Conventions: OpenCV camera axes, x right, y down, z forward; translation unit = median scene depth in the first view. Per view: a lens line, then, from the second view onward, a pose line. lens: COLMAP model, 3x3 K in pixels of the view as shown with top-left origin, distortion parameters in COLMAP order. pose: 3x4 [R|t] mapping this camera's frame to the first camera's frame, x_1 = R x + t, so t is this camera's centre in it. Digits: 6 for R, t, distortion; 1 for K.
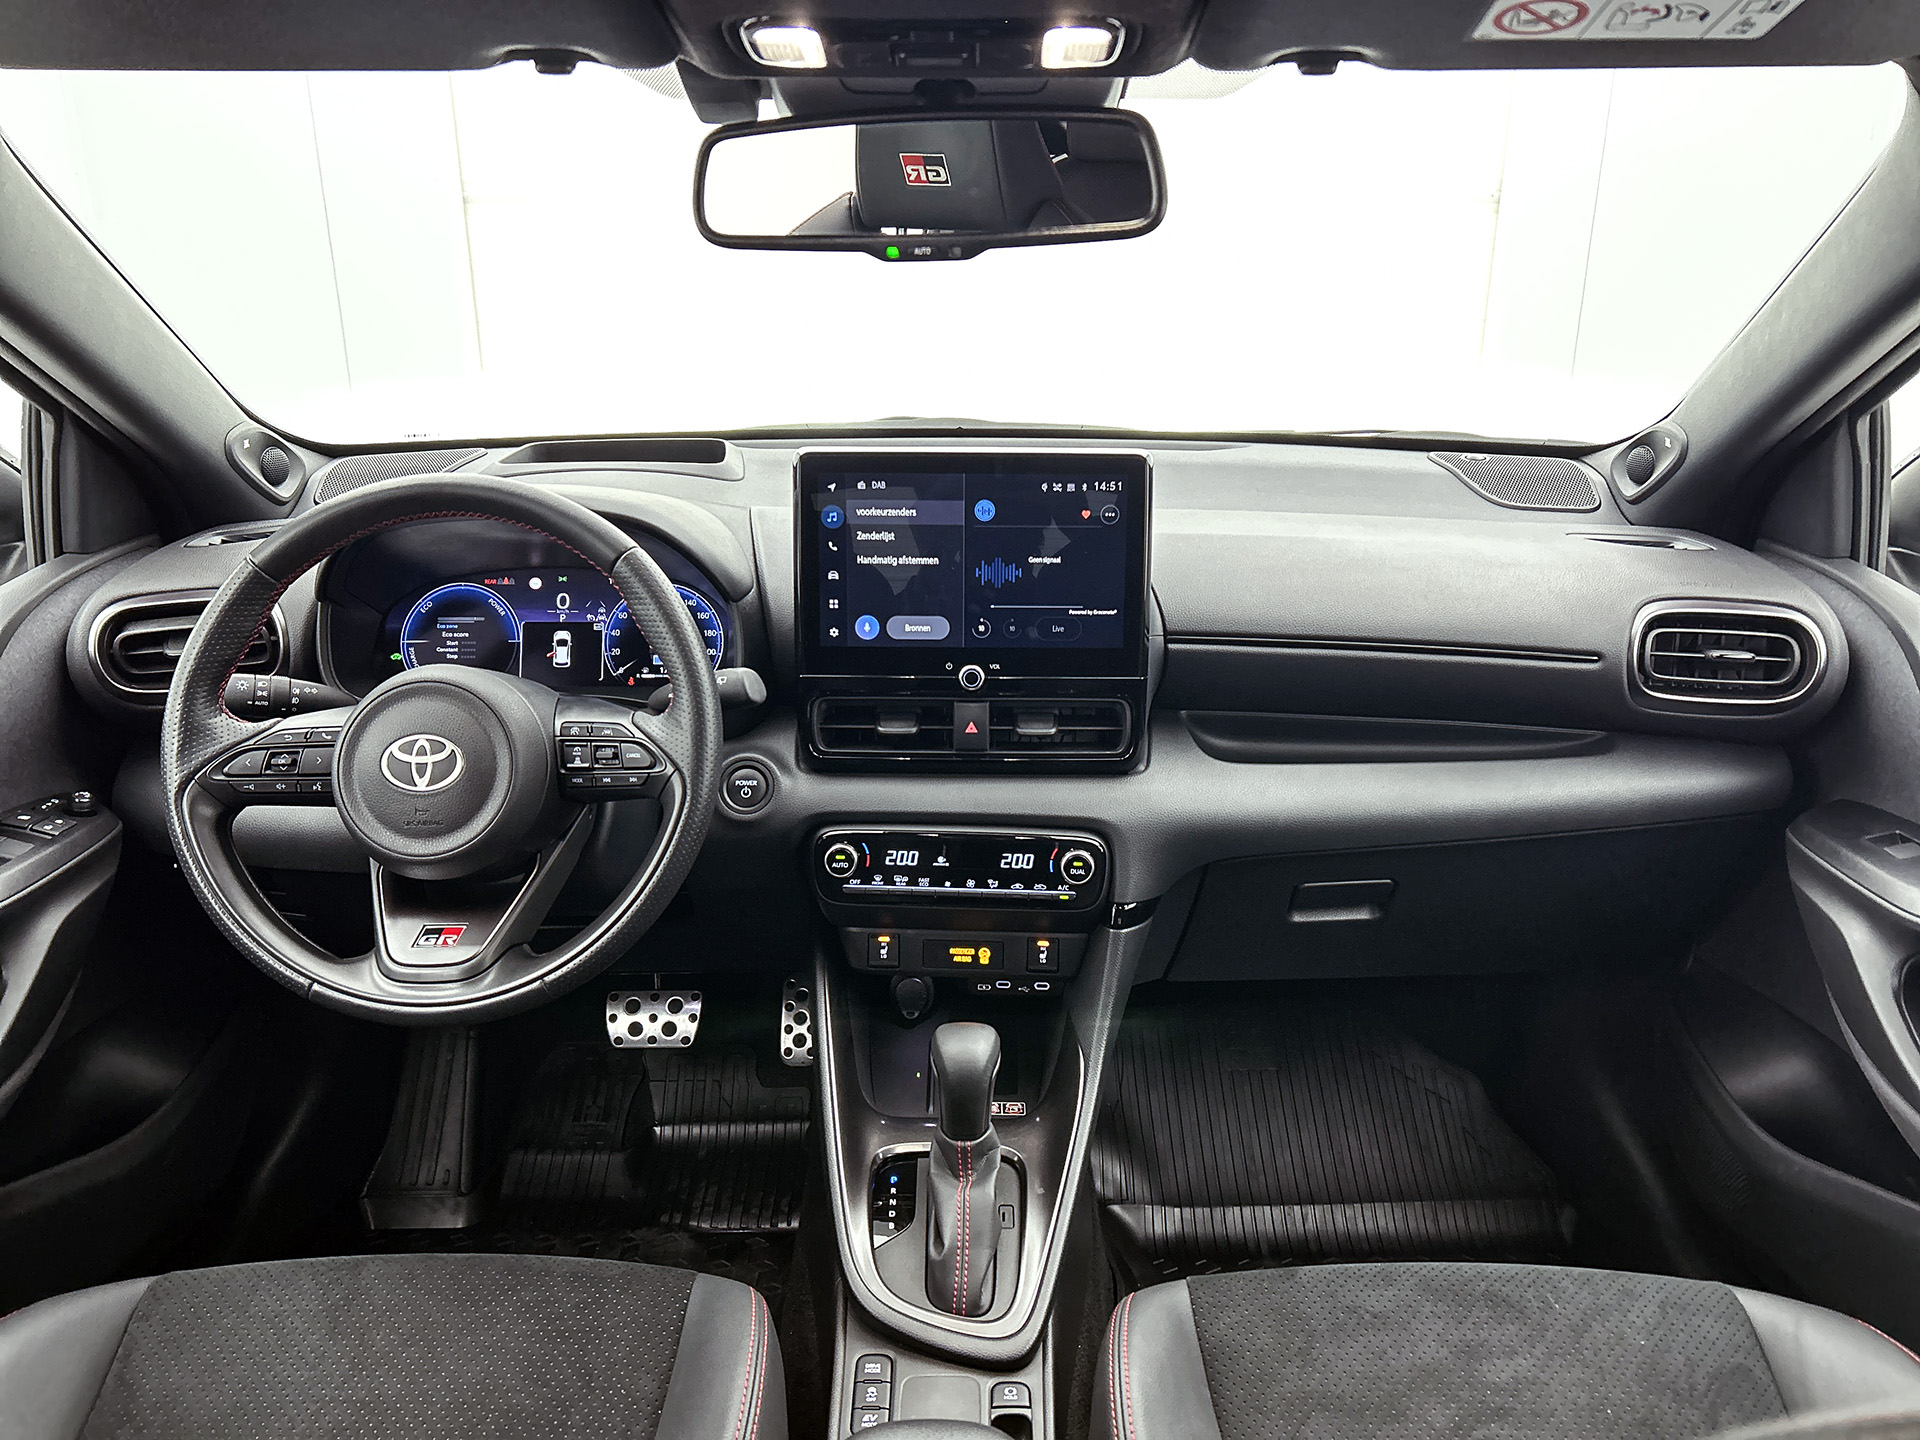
lens RADIAL K [[1432.3, 0, 960.0], [0, 1432.3, 720.0], [0, 0, 1]] dist [0.049085, -0.108605]
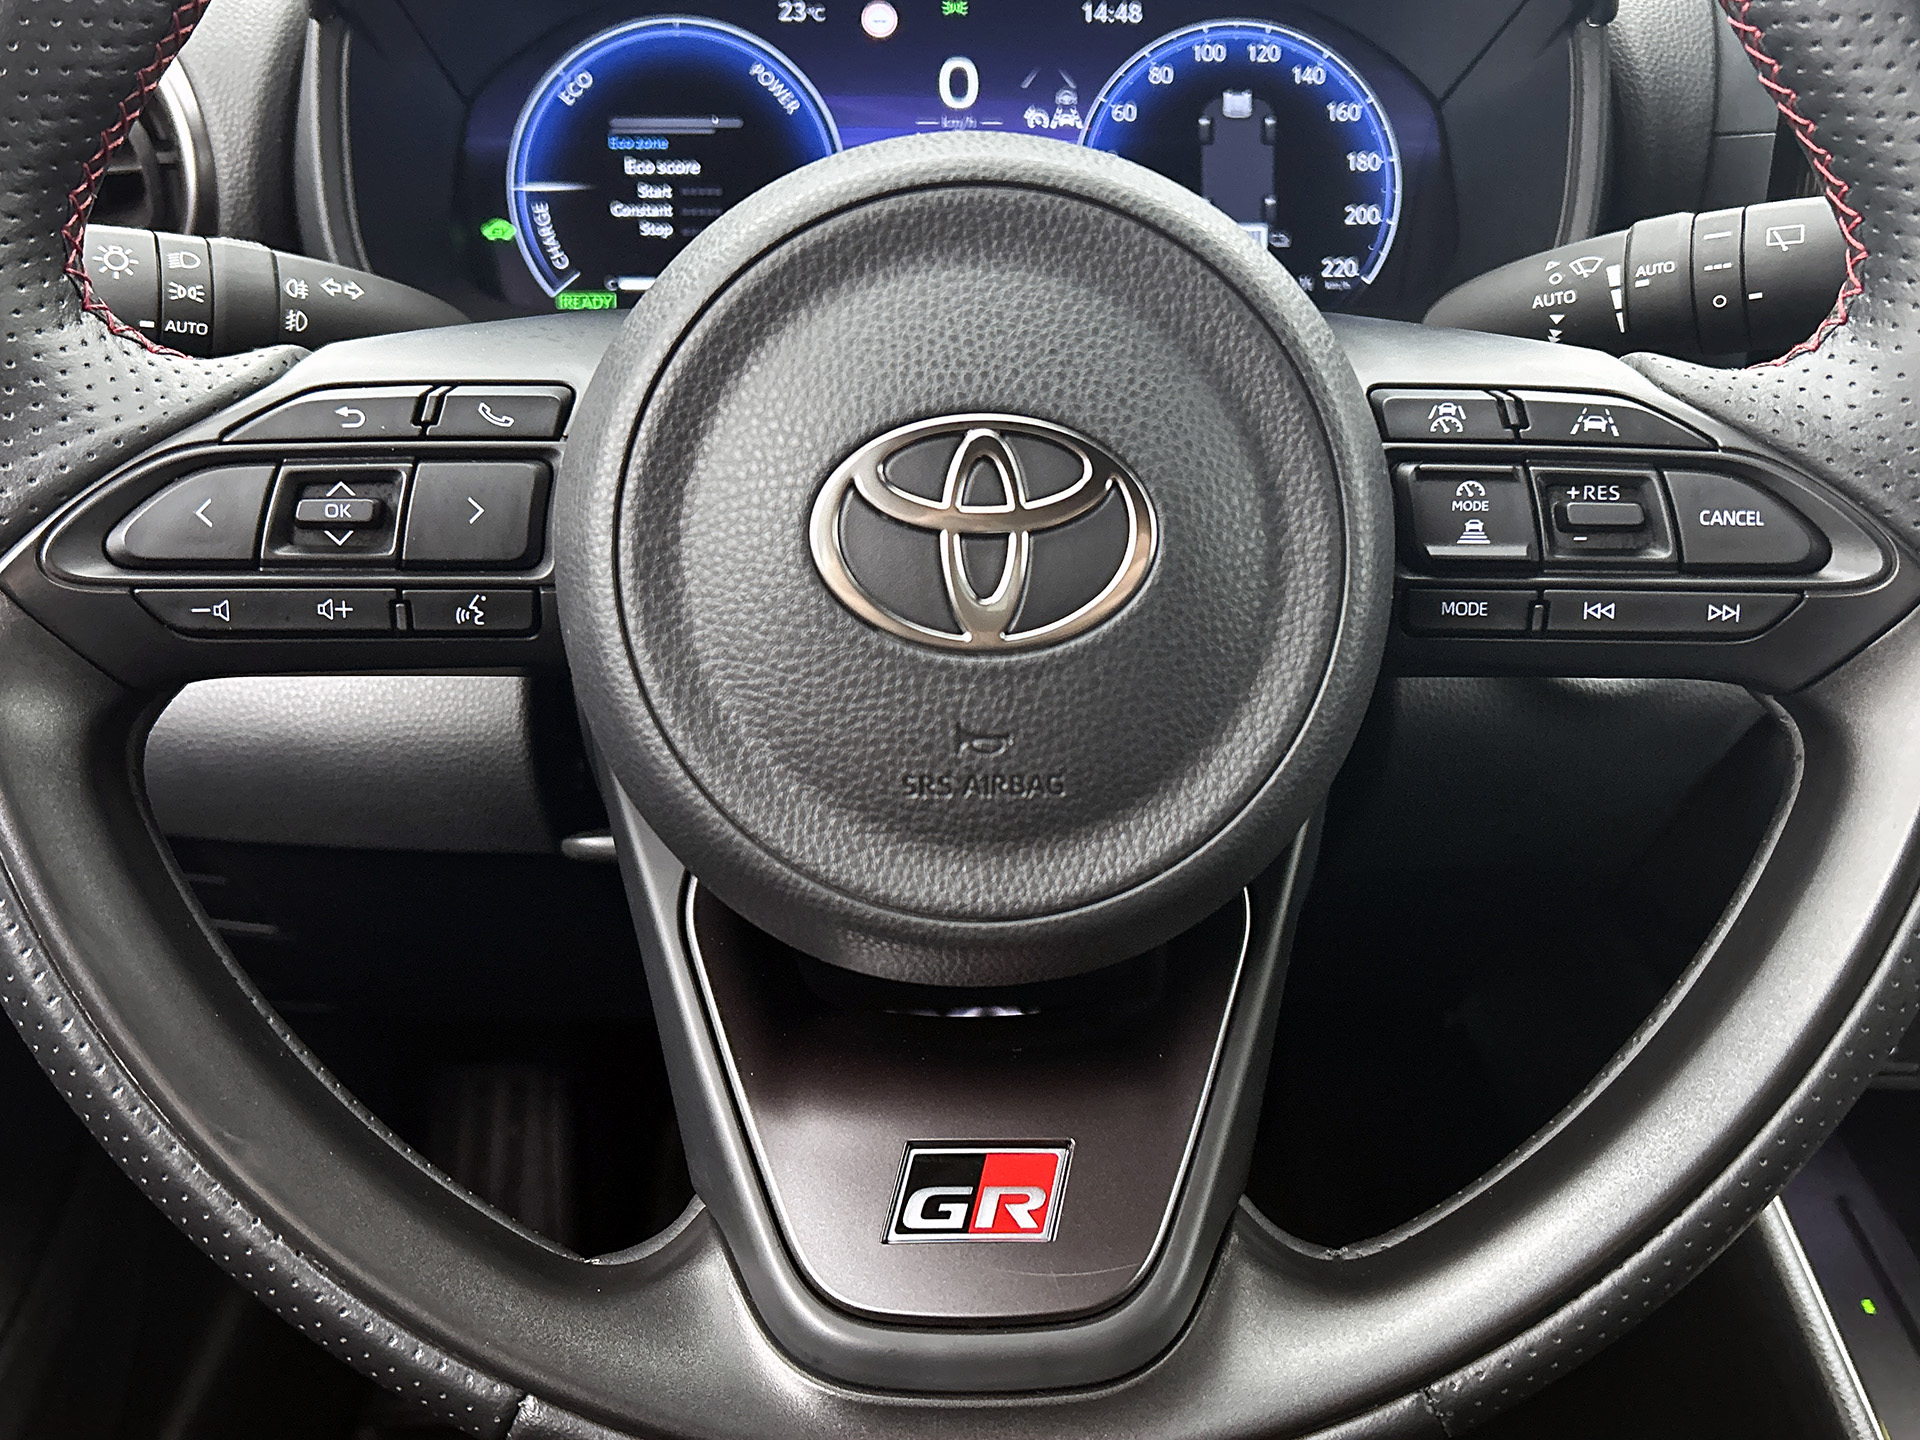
lens RADIAL K [[1751.9, 0, 960.0], [0, 1751.9, 720.0], [0, 0, 1]] dist [-0.011285, -0.006082]
pose [[0.998618, 0.015339, 0.050273, -0.375403], [-0.022149, 0.990208, 0.137831, 0.020315], [-0.047666, -0.138754, 0.989179, 0.683924]]
